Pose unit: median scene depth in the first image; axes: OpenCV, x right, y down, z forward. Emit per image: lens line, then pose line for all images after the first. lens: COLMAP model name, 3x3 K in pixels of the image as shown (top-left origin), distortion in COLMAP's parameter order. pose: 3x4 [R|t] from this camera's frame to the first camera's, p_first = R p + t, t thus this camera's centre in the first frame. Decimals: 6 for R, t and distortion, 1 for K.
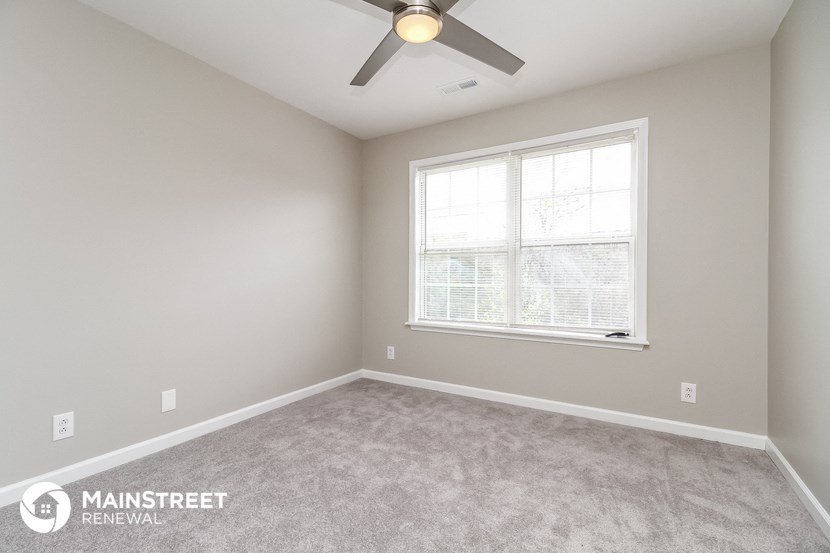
lens RADIAL K [[381.6, 0, 405.7], [0, 381.6, 275.5], [0, 0, 1]] dist [0.015489, -0.000311]
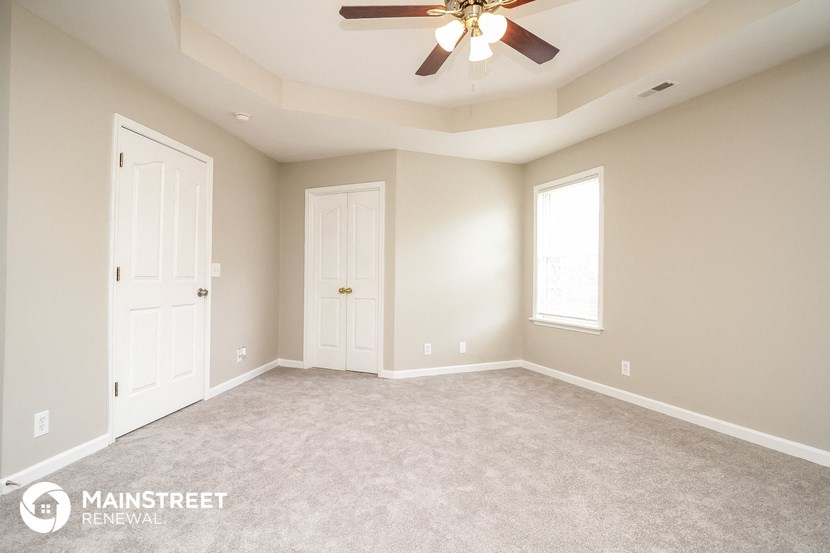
lens RADIAL K [[381.6, 0, 405.7], [0, 381.6, 275.5], [0, 0, 1]] dist [0.015489, -0.000311]
pose [[0.824125, 0.014557, -0.566221, 0.367767], [-0.019782, 0.999800, -0.003089, -0.000249], [0.566063, 0.013746, 0.824247, -0.234987]]
